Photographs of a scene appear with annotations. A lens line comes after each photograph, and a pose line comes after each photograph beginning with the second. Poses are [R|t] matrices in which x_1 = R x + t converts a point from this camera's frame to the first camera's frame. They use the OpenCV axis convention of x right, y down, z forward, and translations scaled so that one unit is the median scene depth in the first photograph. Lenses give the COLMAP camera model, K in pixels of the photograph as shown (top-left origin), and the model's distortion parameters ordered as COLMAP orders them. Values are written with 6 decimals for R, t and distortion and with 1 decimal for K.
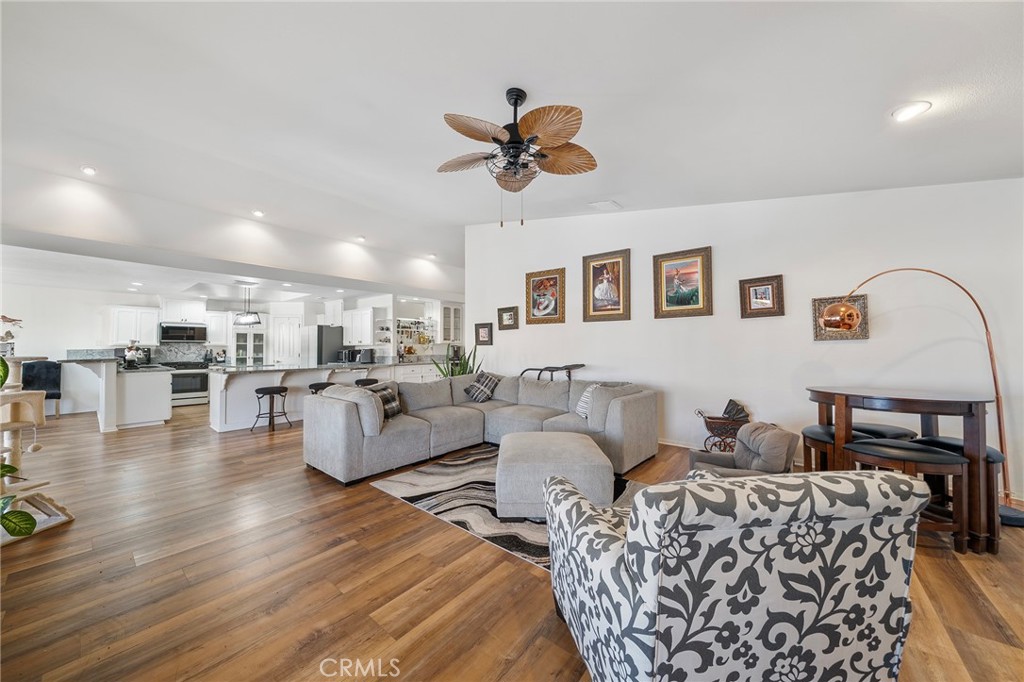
lens RADIAL K [[357.1, 0, 510.7], [0, 357.1, 339.0], [0, 0, 1]] dist [-0.002334, -0.000090]
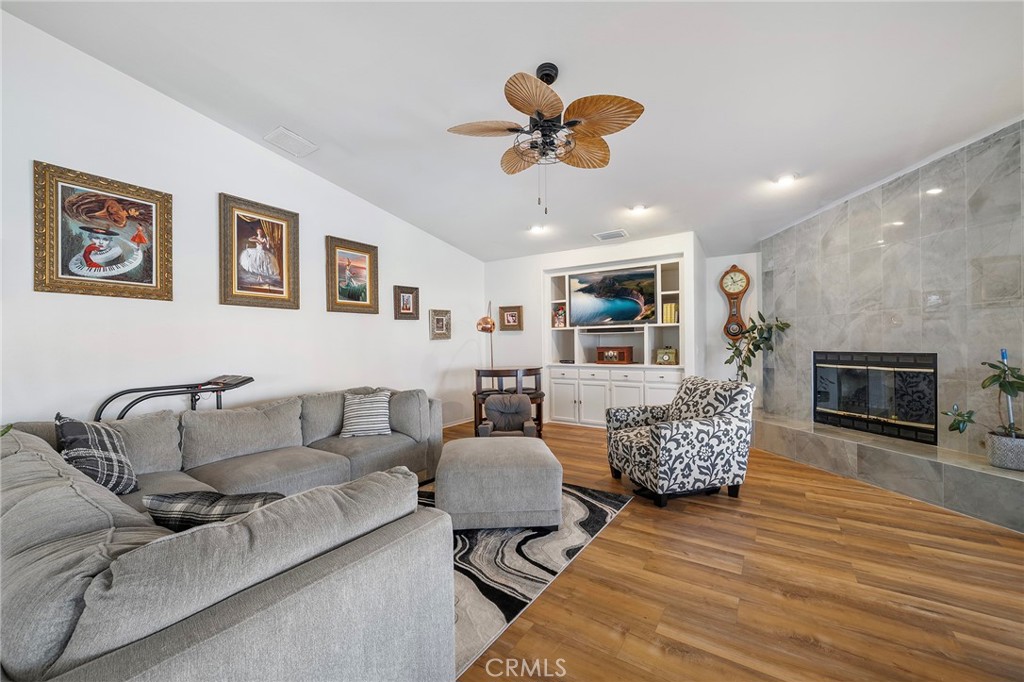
lens RADIAL K [[397.1, 0, 512.8], [0, 397.1, 340.6], [0, 0, 1]] dist [0.000978, -0.000118]
pose [[-0.106237, -0.008356, 0.994306, -0.616423], [-0.032986, 0.999444, 0.004874, -0.006672], [-0.993794, -0.032280, -0.106453, 0.706228]]
